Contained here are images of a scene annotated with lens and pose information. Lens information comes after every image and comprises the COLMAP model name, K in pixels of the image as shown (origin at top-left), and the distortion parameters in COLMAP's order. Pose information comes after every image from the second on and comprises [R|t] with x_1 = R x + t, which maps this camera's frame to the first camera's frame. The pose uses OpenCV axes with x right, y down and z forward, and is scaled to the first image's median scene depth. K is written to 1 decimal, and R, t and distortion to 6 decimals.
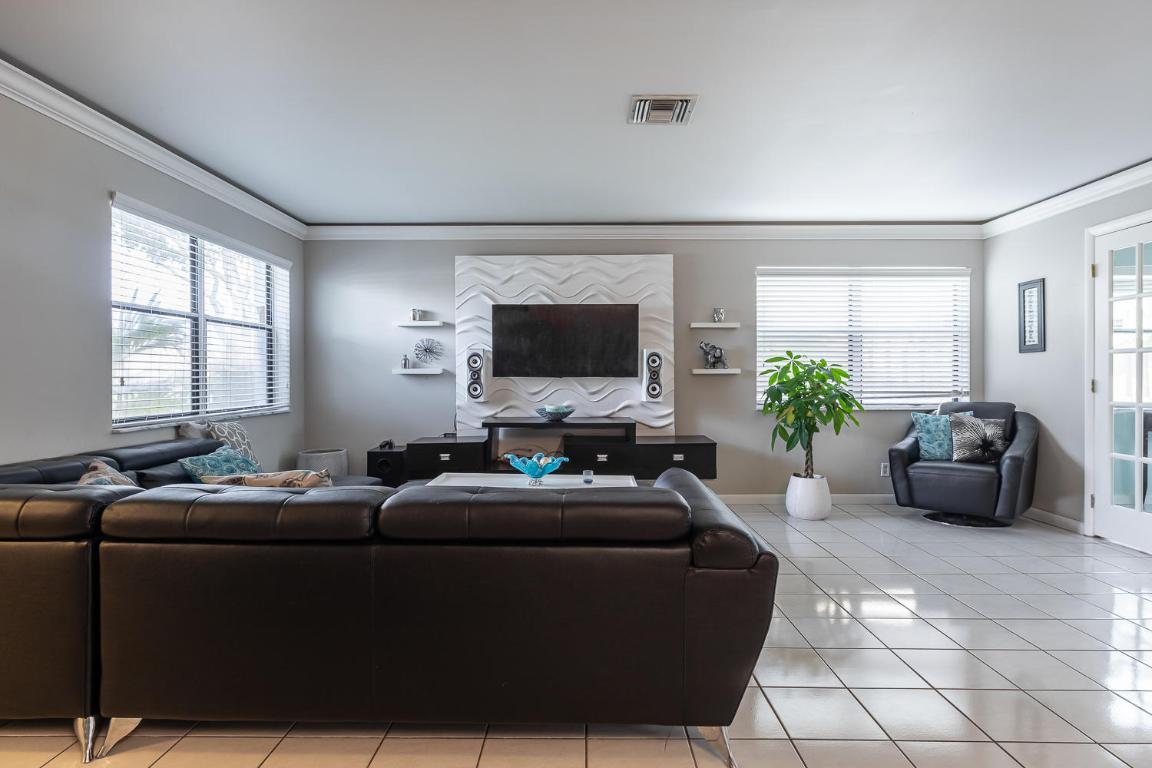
lens RADIAL K [[597.4, 0, 575.6], [0, 597.4, 380.4], [0, 0, 1]] dist [0.002726, 0.000155]
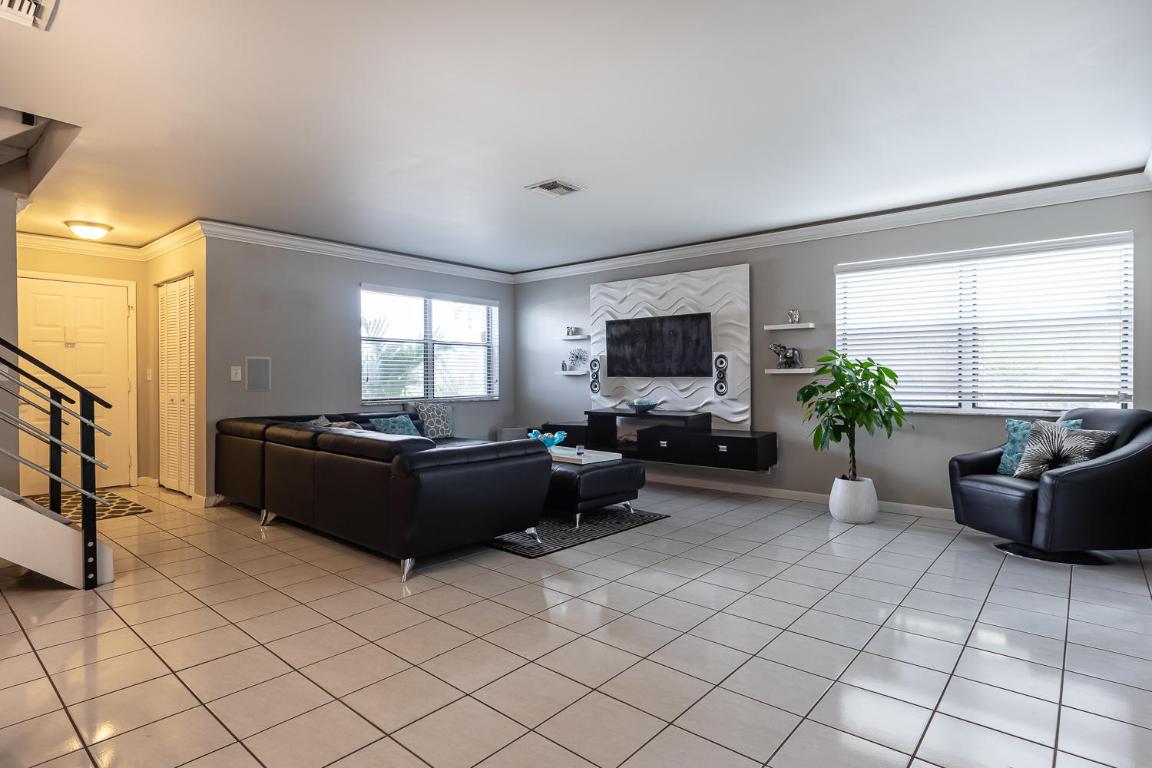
lens RADIAL K [[597.4, 0, 575.6], [0, 597.4, 380.4], [0, 0, 1]] dist [0.002726, 0.000155]
pose [[0.762504, 0.002799, -0.646977, 0.632634], [-0.003488, 0.999994, 0.000215, 0.002129], [0.646974, 0.002093, 0.762509, -0.028278]]
